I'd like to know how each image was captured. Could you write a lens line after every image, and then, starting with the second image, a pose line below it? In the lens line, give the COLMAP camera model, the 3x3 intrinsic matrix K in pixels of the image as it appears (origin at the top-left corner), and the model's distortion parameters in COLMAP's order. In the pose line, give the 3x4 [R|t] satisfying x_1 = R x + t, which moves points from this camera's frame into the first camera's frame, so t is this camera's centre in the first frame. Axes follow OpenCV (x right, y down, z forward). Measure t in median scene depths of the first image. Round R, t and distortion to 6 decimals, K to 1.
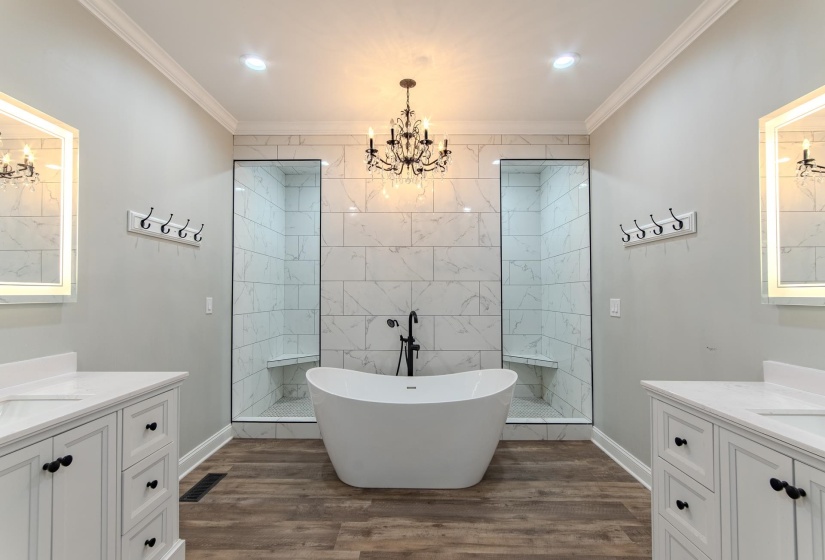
lens RADIAL K [[363.9, 0, 411.2], [0, 363.9, 284.3], [0, 0, 1]] dist [-0.000366, 0.001510]
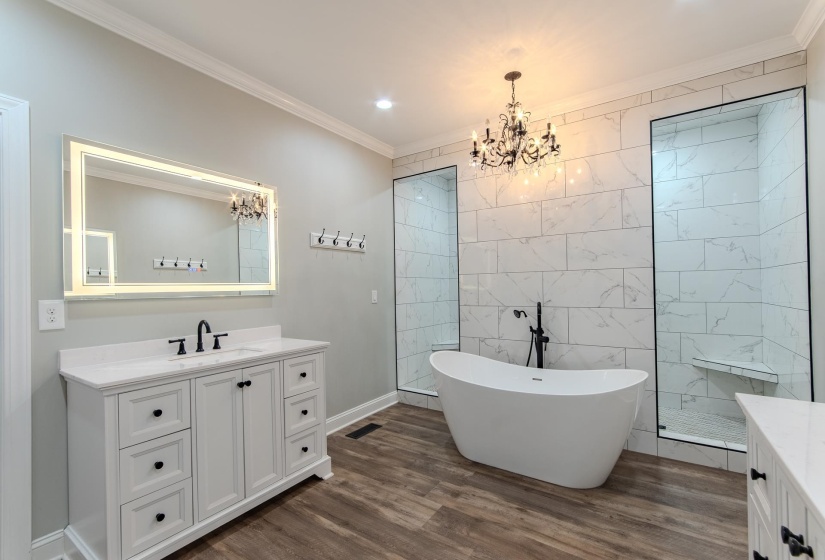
lens RADIAL K [[363.9, 0, 408.9], [0, 363.9, 283.8], [0, 0, 1]] dist [-0.000366, 0.001510]
pose [[0.829716, -0.020861, -0.557796, 0.298279], [0.032592, 0.999407, 0.011104, 0.001707], [0.557234, -0.027393, 0.829904, -0.010893]]
